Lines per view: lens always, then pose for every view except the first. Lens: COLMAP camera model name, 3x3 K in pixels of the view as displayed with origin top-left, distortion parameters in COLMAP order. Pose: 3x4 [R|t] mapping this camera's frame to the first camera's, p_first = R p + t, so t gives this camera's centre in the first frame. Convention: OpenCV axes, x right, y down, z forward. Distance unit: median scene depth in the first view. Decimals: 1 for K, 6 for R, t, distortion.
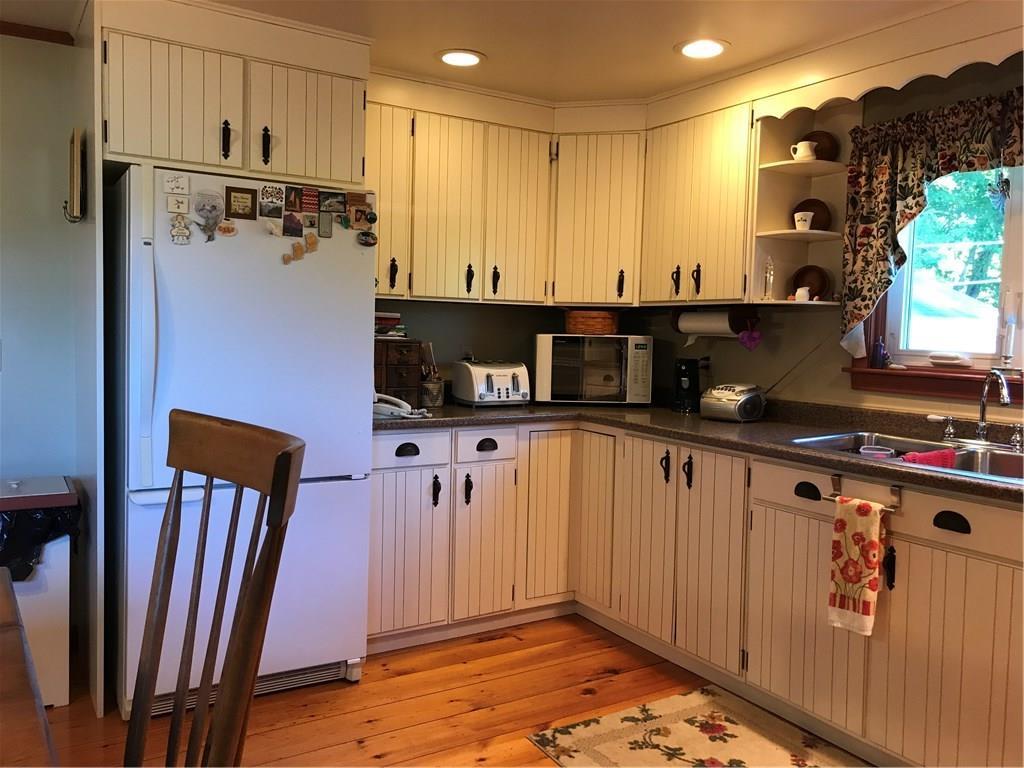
lens RADIAL K [[830.6, 0, 511.8], [0, 830.6, 368.1], [0, 0, 1]] dist [0.008169, -0.016271]
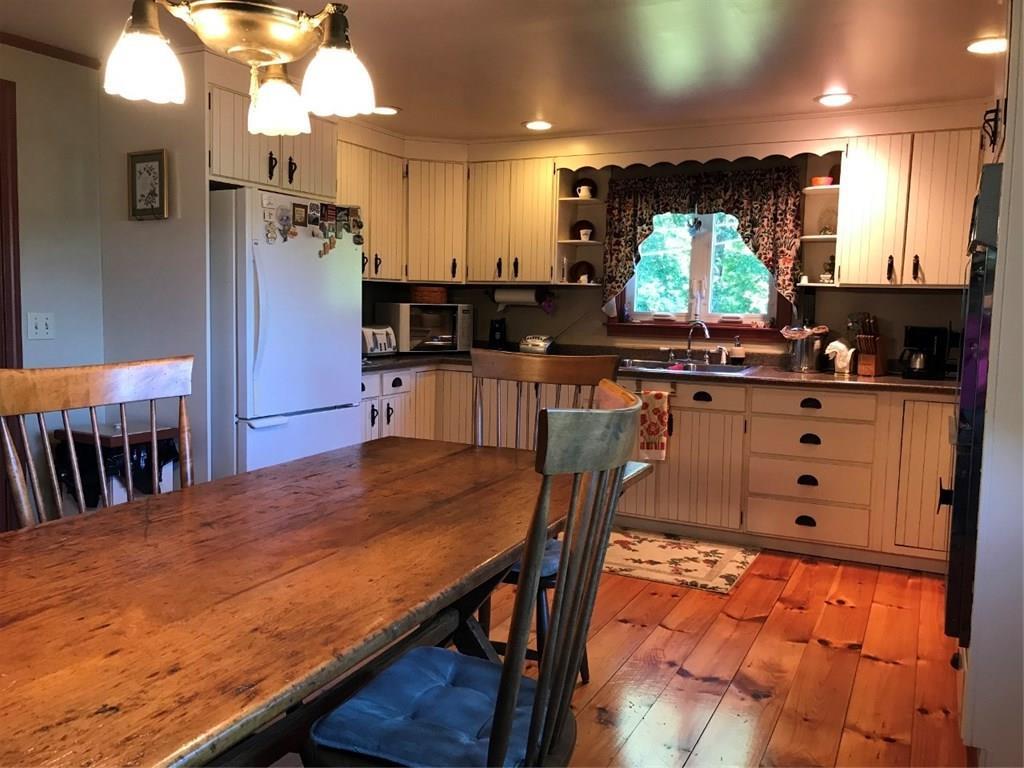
lens RADIAL K [[830.6, 0, 511.8], [0, 830.6, 368.1], [0, 0, 1]] dist [0.008169, -0.016271]
pose [[0.858886, -0.047112, 0.509996, -0.636506], [0.024773, 0.998416, 0.050511, 0.001045], [-0.511568, -0.030750, 0.858692, -0.353943]]
